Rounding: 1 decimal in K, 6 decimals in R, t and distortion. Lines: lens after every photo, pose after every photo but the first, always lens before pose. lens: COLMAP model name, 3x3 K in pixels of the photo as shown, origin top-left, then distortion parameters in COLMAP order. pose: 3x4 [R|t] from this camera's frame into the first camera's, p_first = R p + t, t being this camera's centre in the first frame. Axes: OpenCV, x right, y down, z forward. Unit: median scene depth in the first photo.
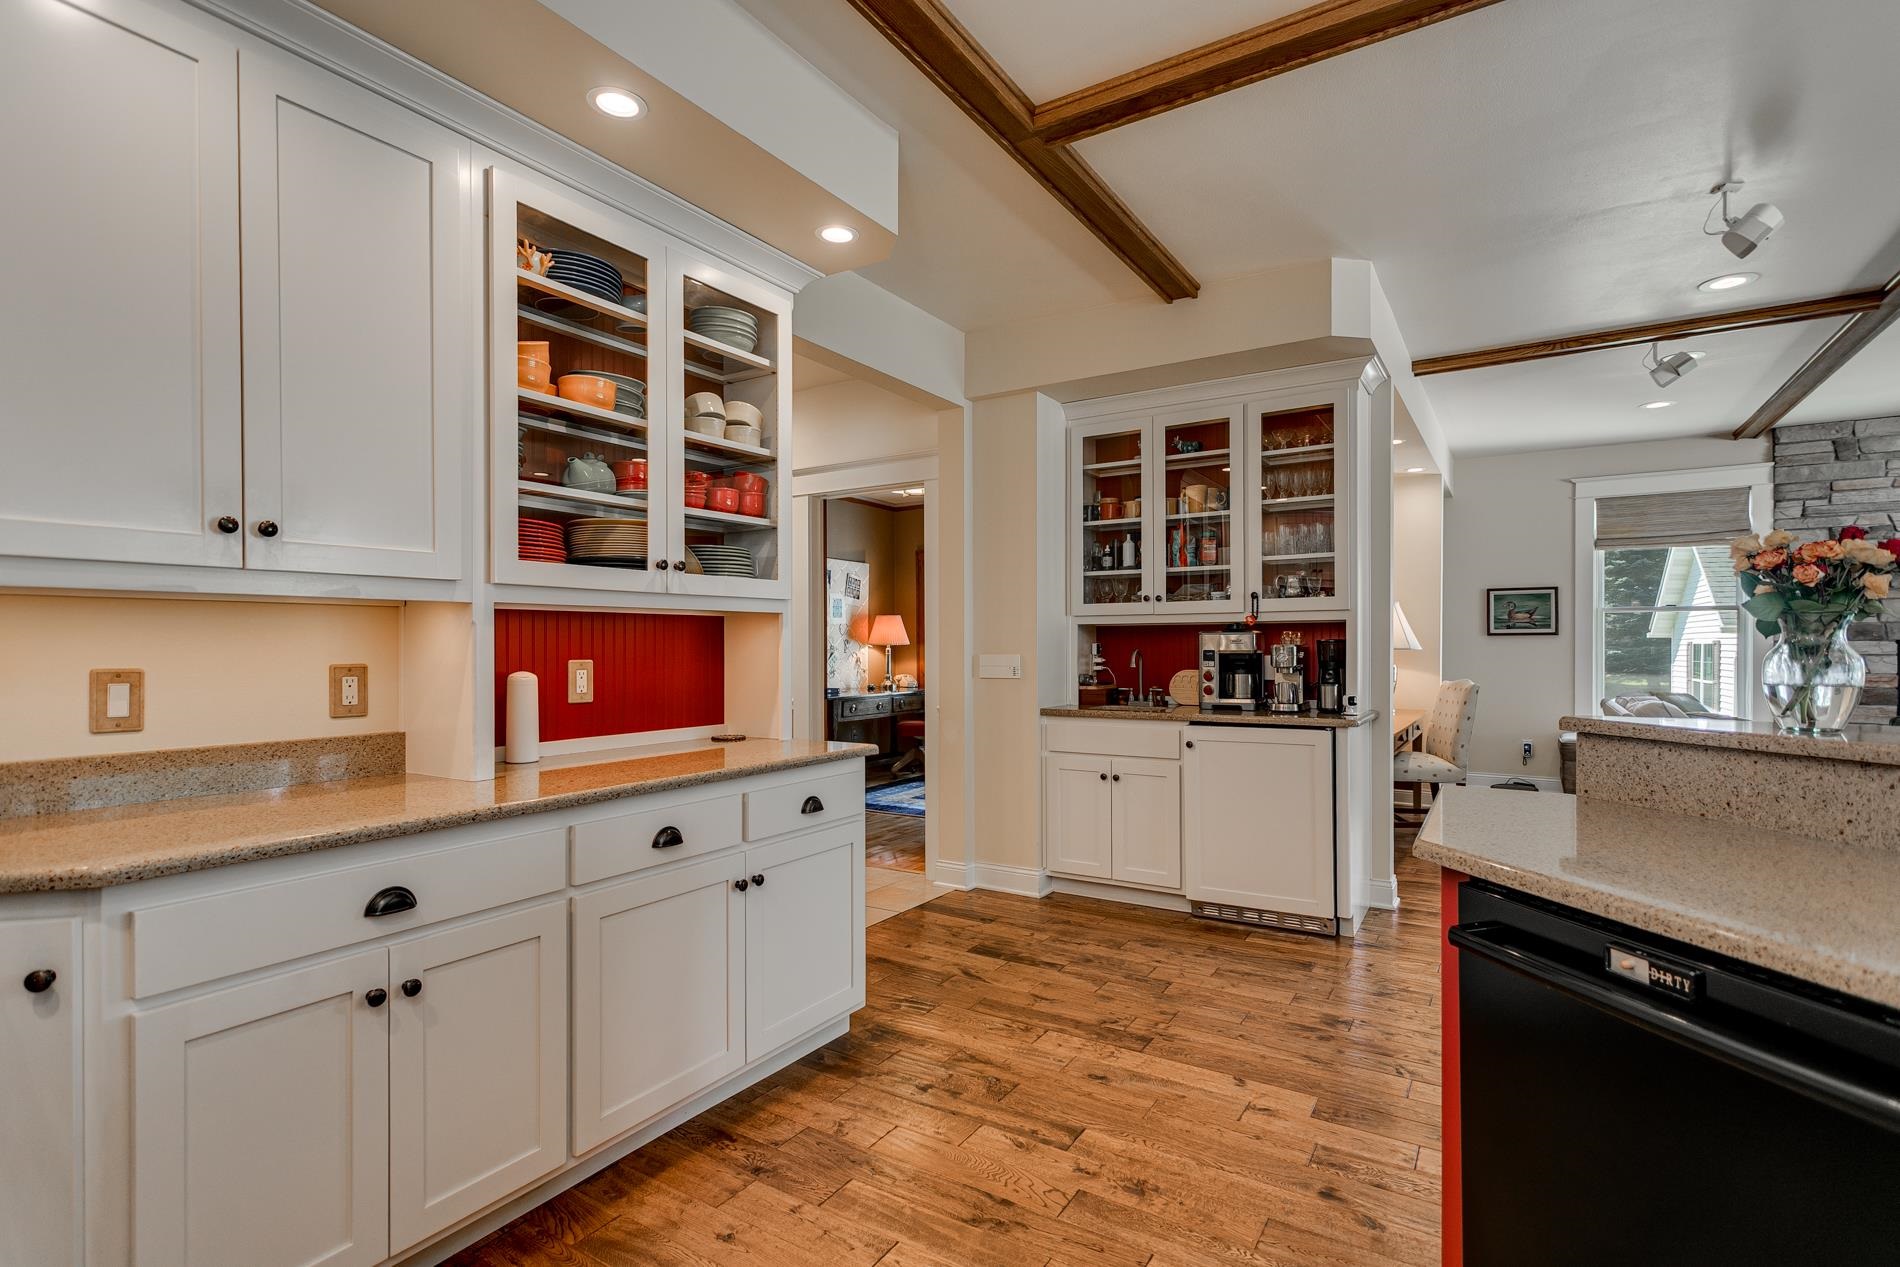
lens RADIAL K [[904.8, 0, 946.8], [0, 904.8, 640.7], [0, 0, 1]] dist [0.004082, 0.000942]
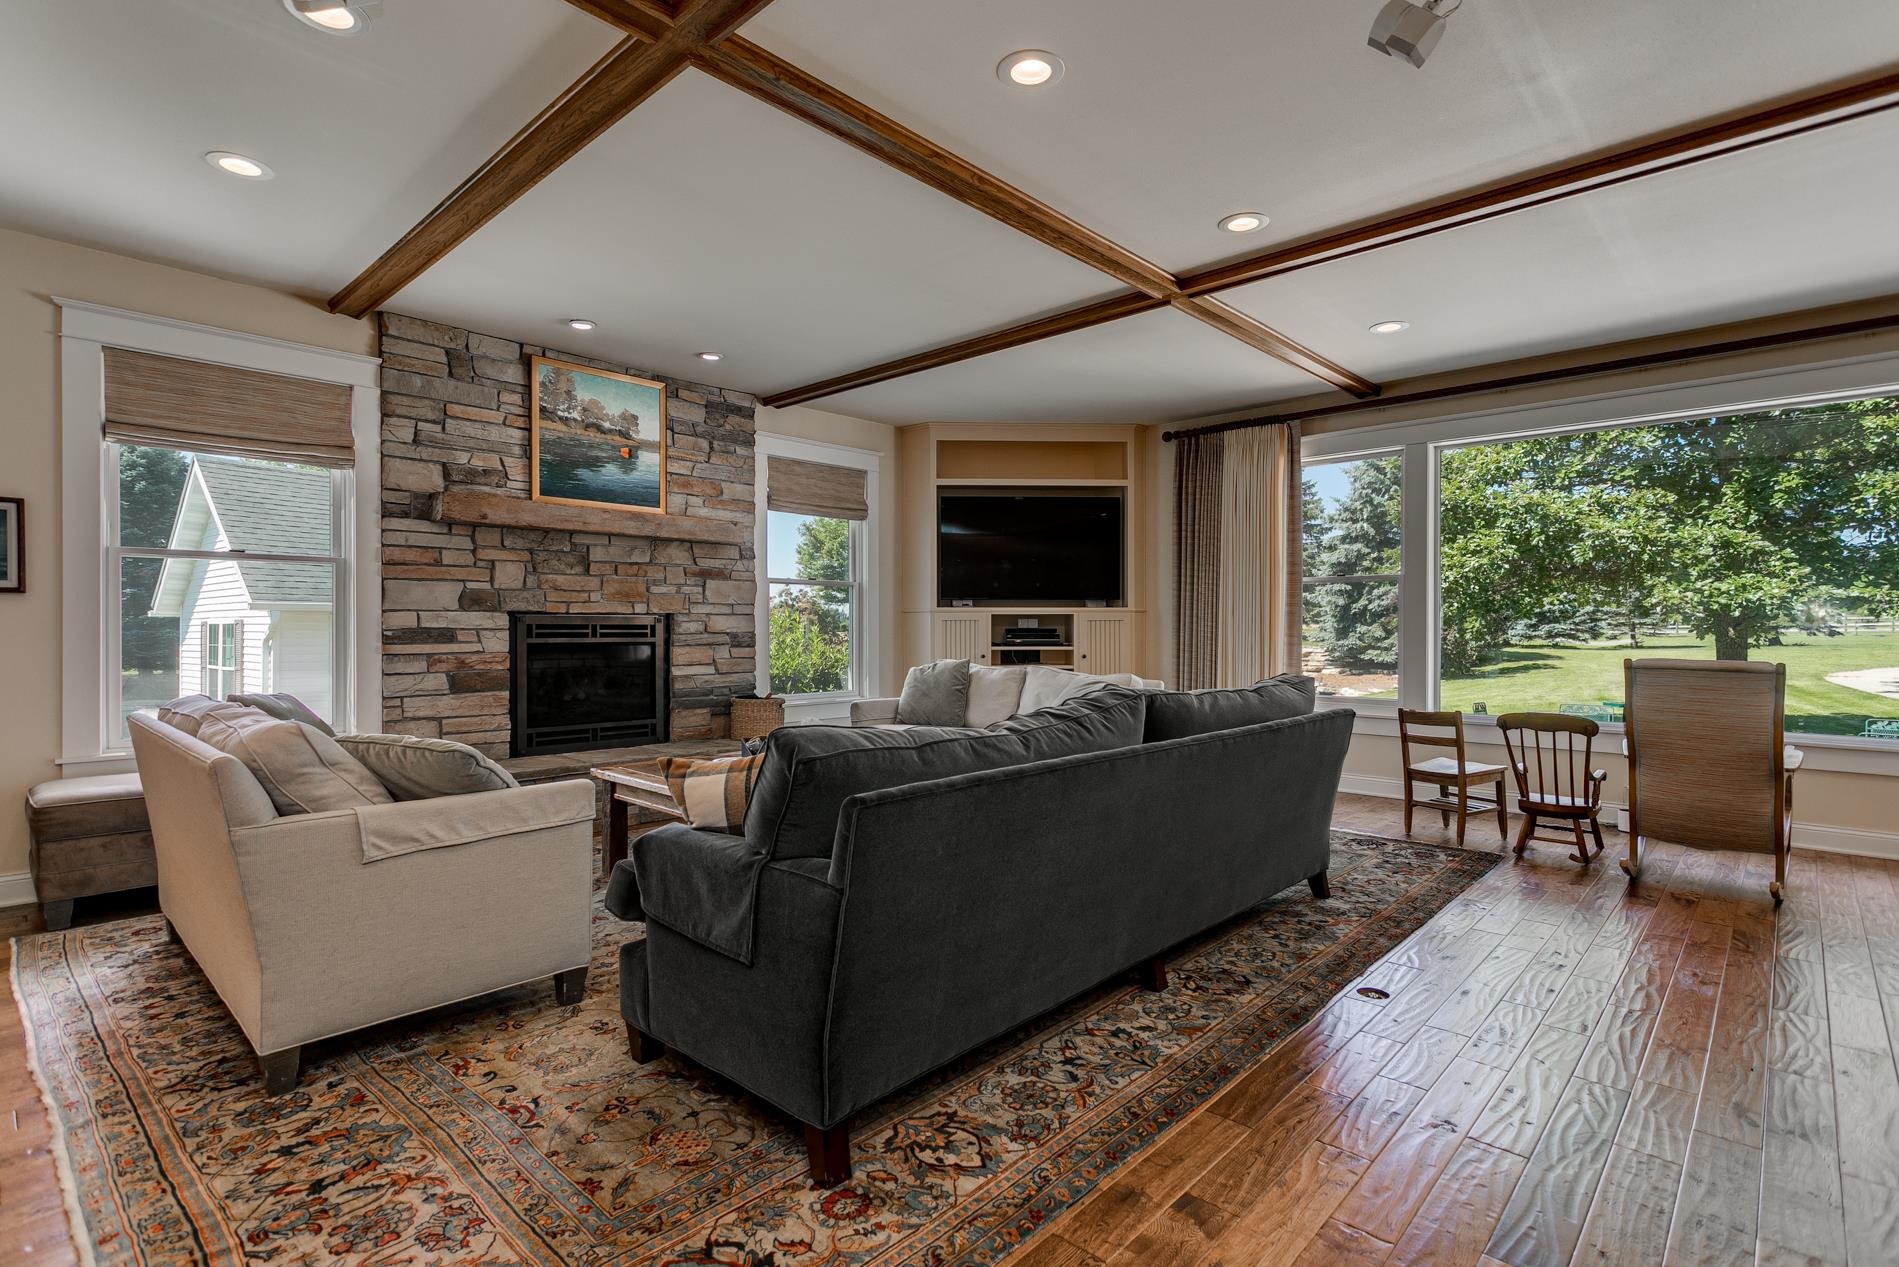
lens RADIAL K [[913.8, 0, 958.5], [0, 913.8, 641.8], [0, 0, 1]] dist [0.003765, 0.000354]
pose [[0.177700, -0.012505, 0.984005, 0.363136], [-0.004768, 0.999897, 0.013569, 0.016780], [-0.984073, -0.007103, 0.177622, 0.548002]]
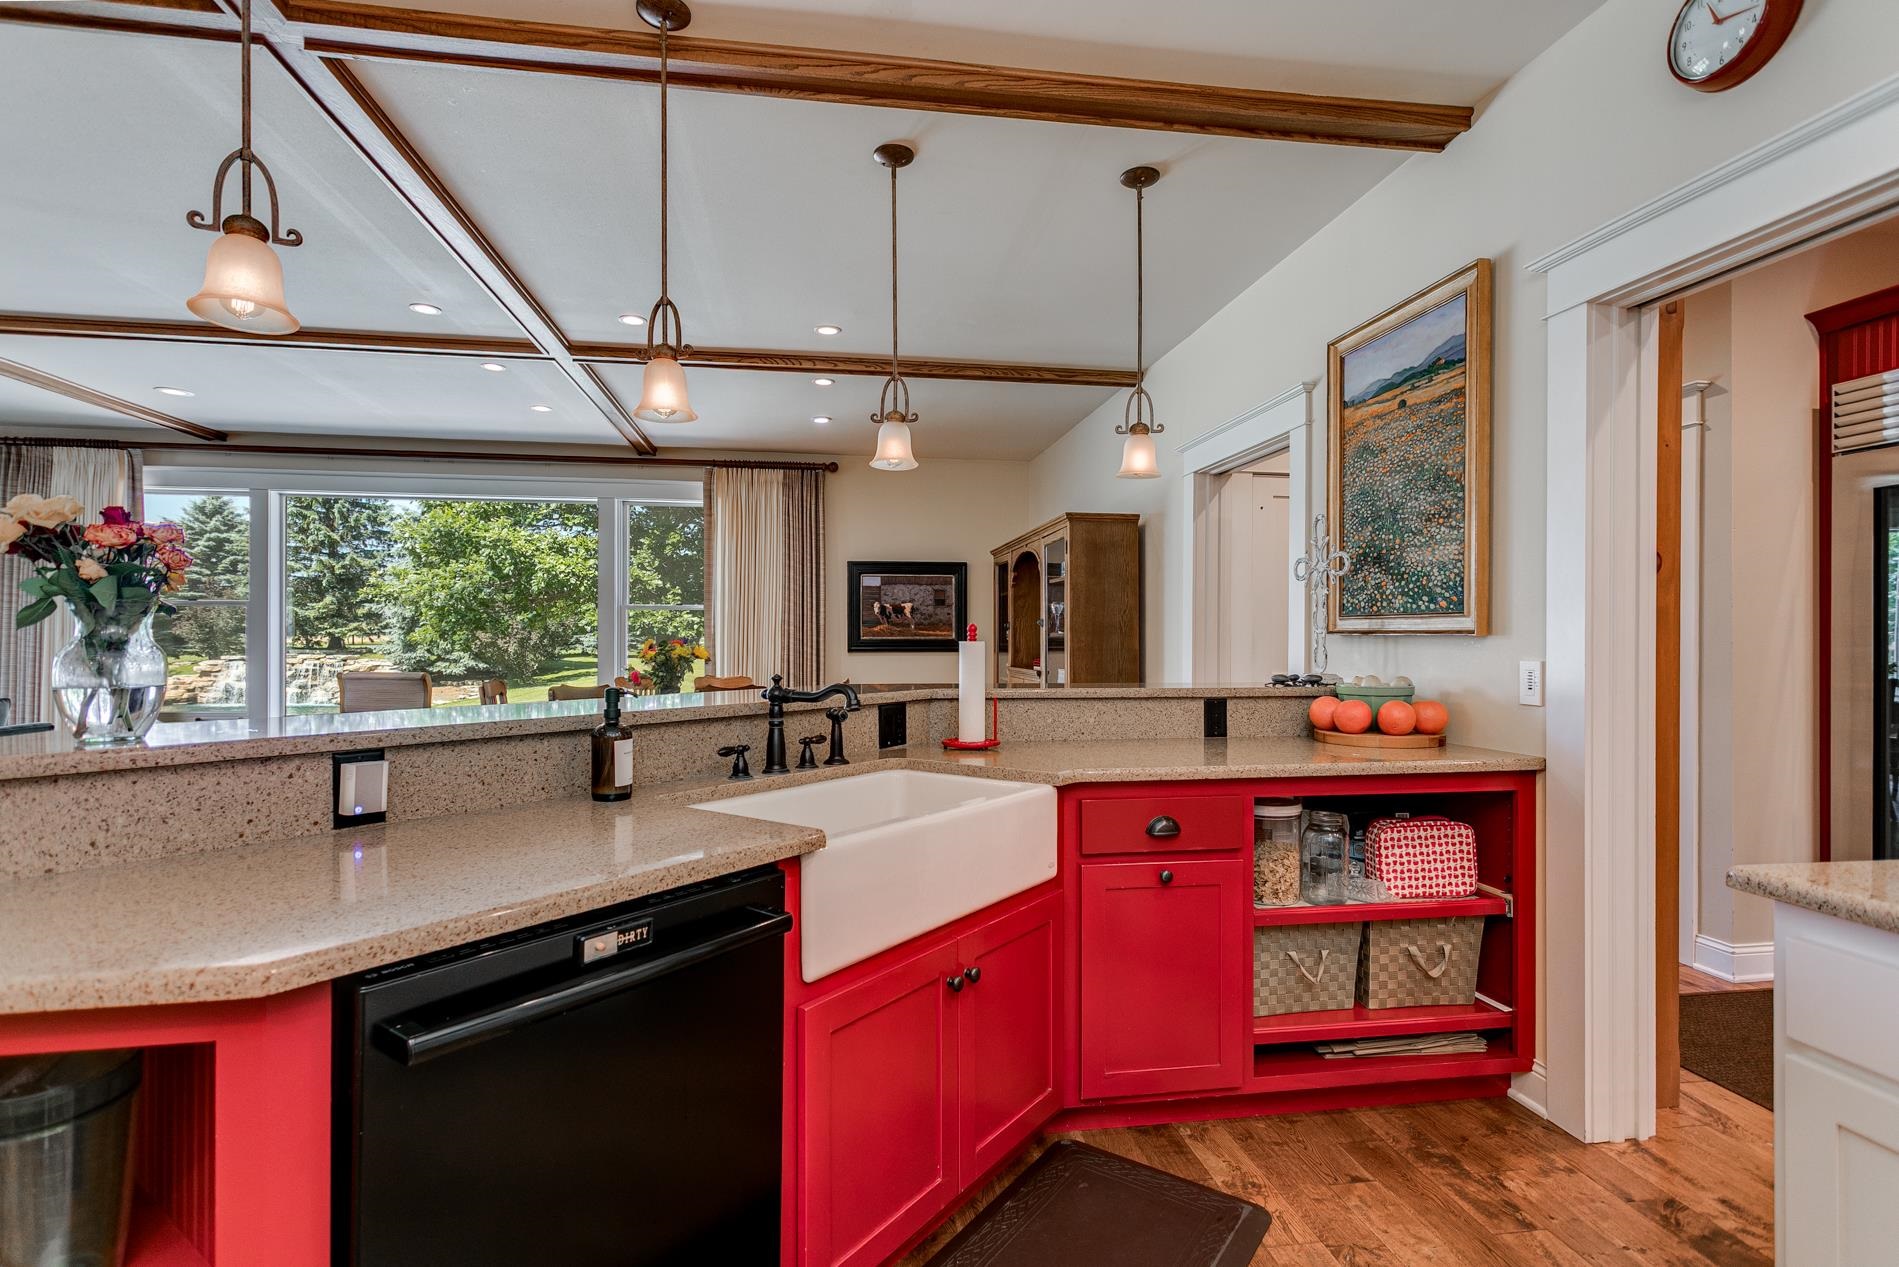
lens RADIAL K [[904.3, 0, 946.3], [0, 904.3, 640.7], [0, 0, 1]] dist [0.004082, 0.000942]
pose [[-0.657498, -0.000001, 0.753456, -0.062759], [-0.003683, 0.999988, -0.003213, 0.001585], [-0.753447, -0.004887, -0.657491, 0.294296]]
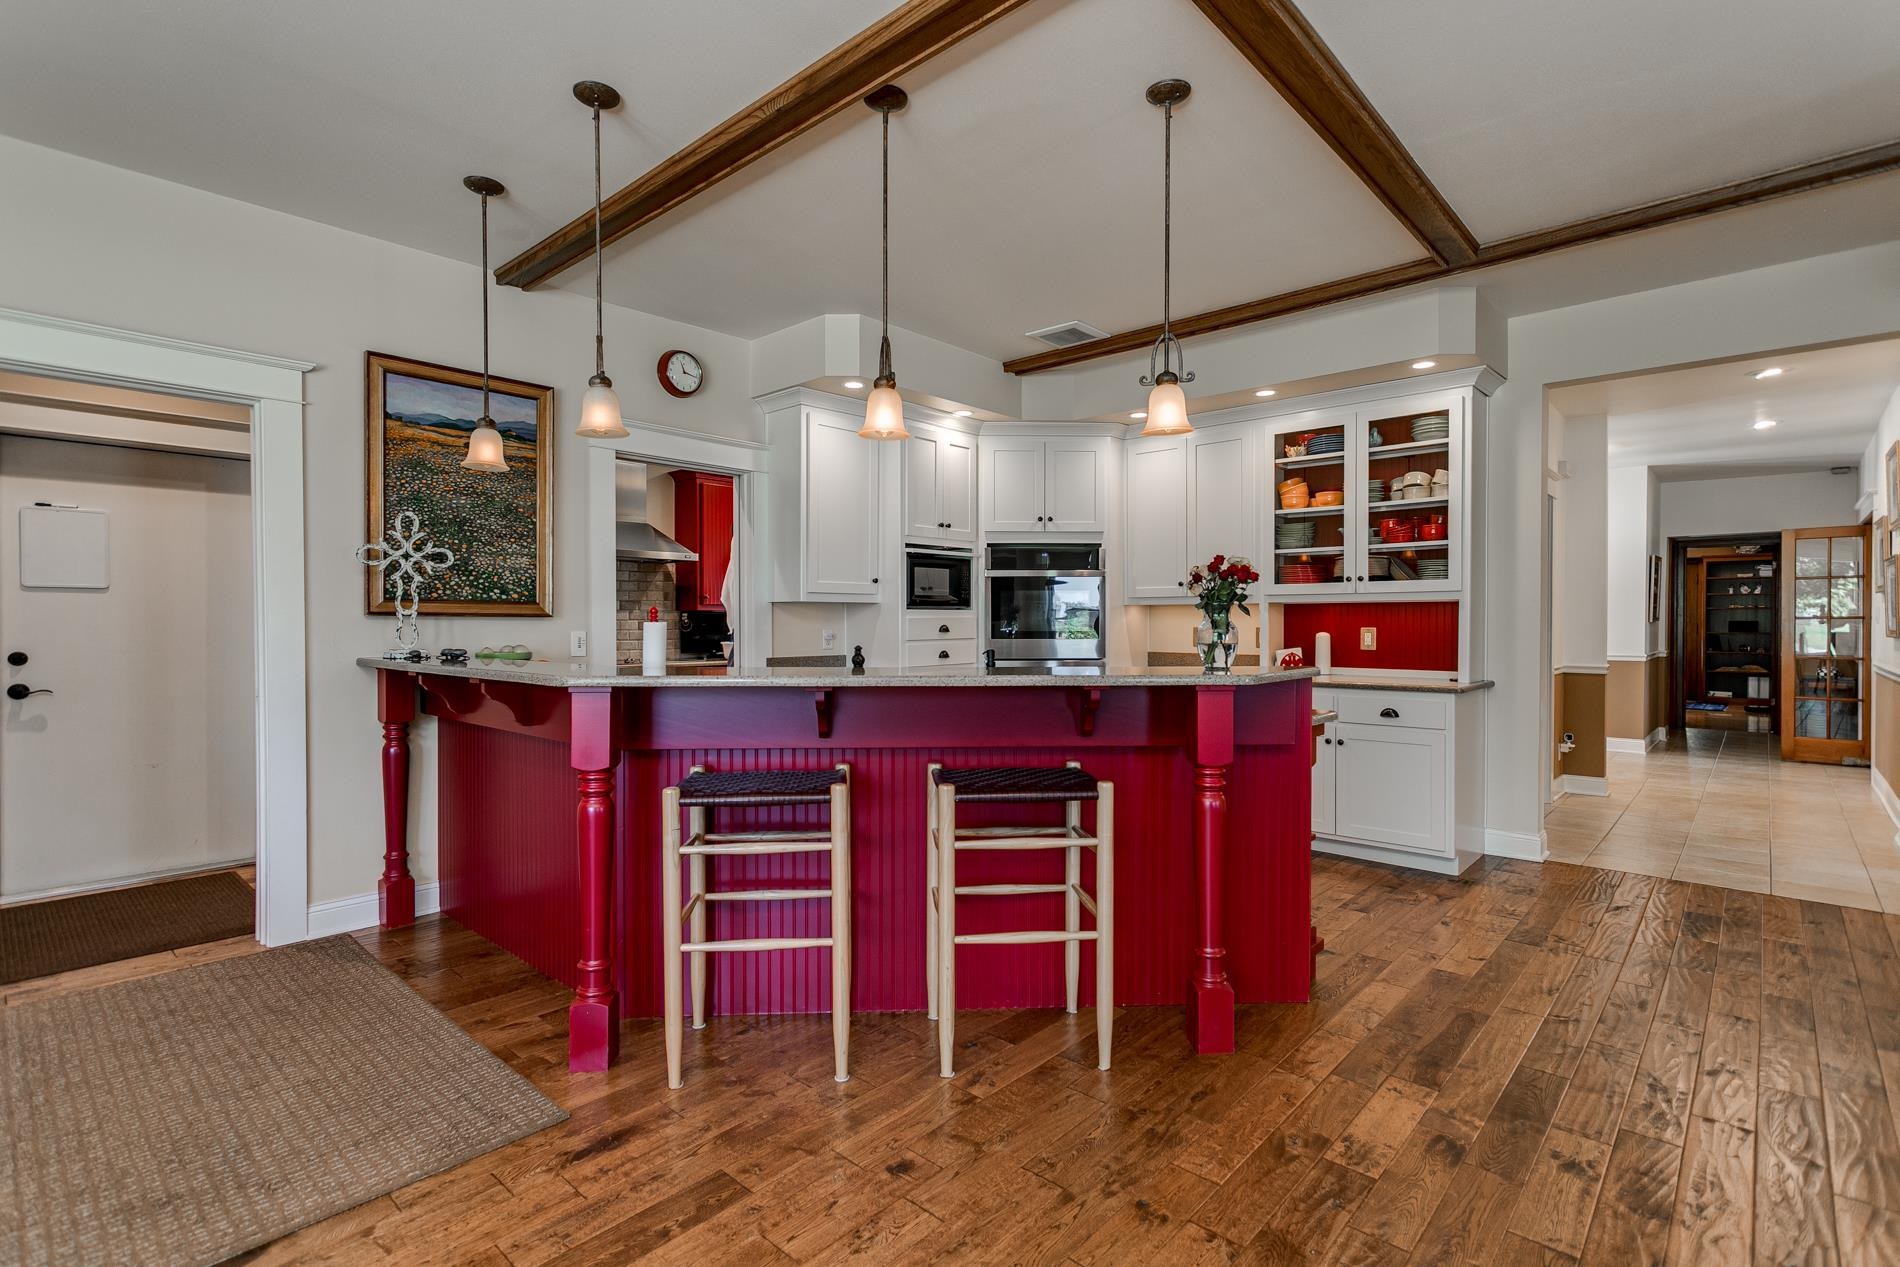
lens RADIAL K [[889.5, 0, 939.7], [0, 889.5, 625.1], [0, 0, 1]] dist [-0.002511, -0.000154]
pose [[-0.185610, 0.008122, -0.982590, 0.837632], [0.004644, 0.999962, 0.007389, -0.001379], [0.982613, -0.003191, -0.185641, 0.236918]]
